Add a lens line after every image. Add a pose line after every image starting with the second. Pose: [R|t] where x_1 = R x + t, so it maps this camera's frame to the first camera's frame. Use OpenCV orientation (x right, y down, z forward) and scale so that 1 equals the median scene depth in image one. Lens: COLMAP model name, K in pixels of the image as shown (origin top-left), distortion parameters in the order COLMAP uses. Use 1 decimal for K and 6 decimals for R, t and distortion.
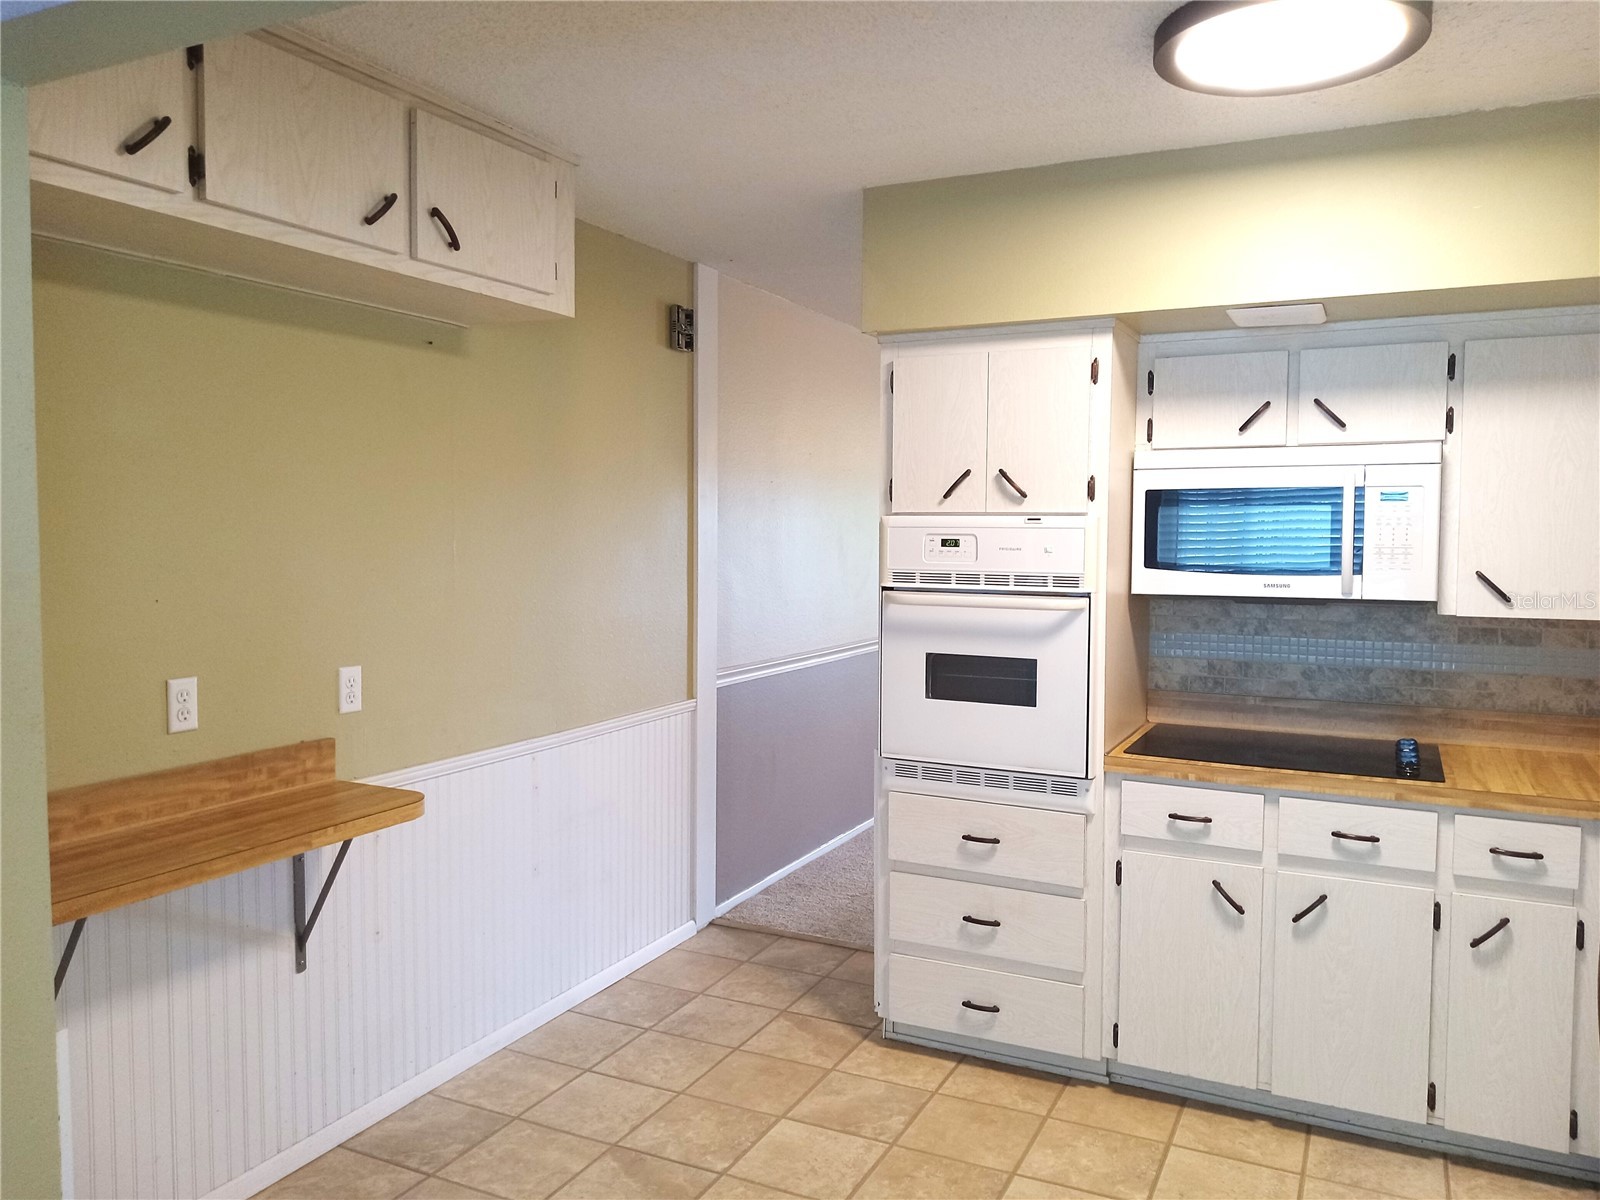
lens RADIAL K [[1199.7, 0, 806.7], [0, 1199.7, 599.6], [0, 0, 1]] dist [0.055155, -0.112211]
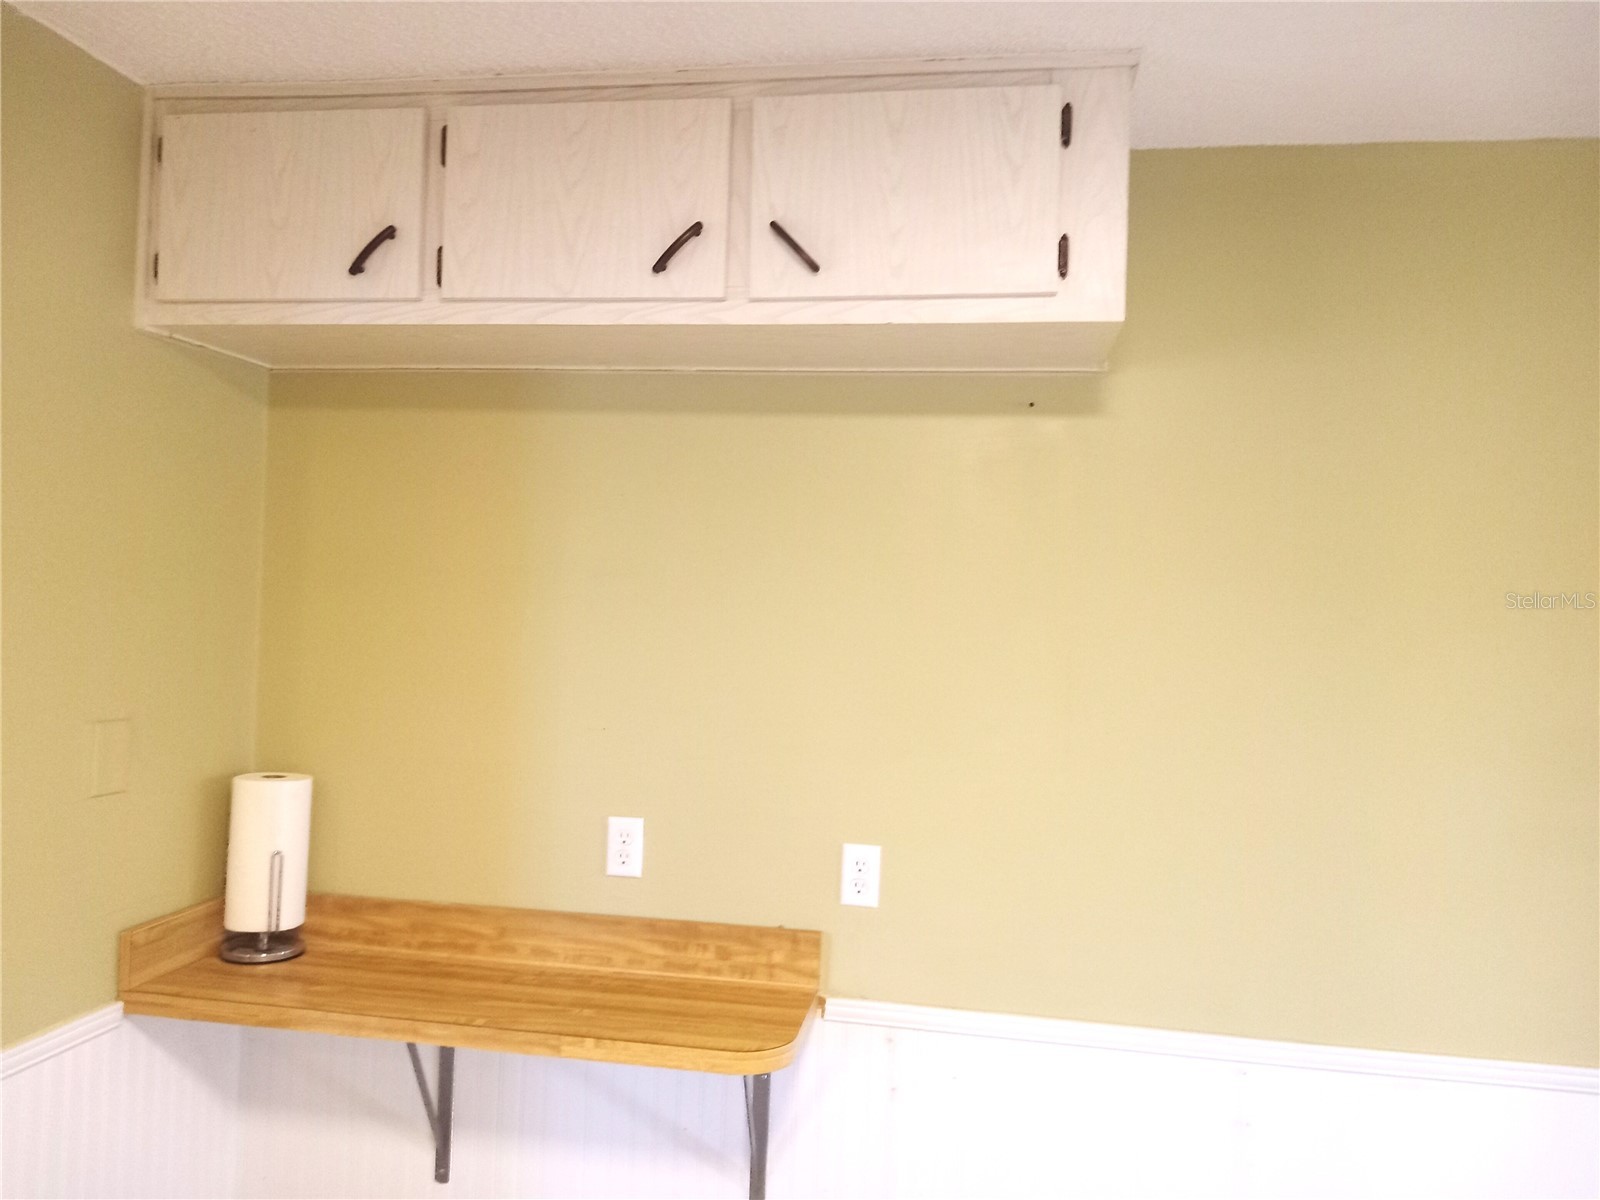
lens RADIAL K [[1159.0, 0, 800.0], [0, 1159.0, 600.0], [0, 0, 1]] dist [-0.006157, -0.005276]
pose [[0.301123, -0.015470, -0.953460, 0.291495], [-0.094480, 0.994465, -0.045974, -0.057617], [0.948893, 0.103927, 0.297994, 0.692966]]
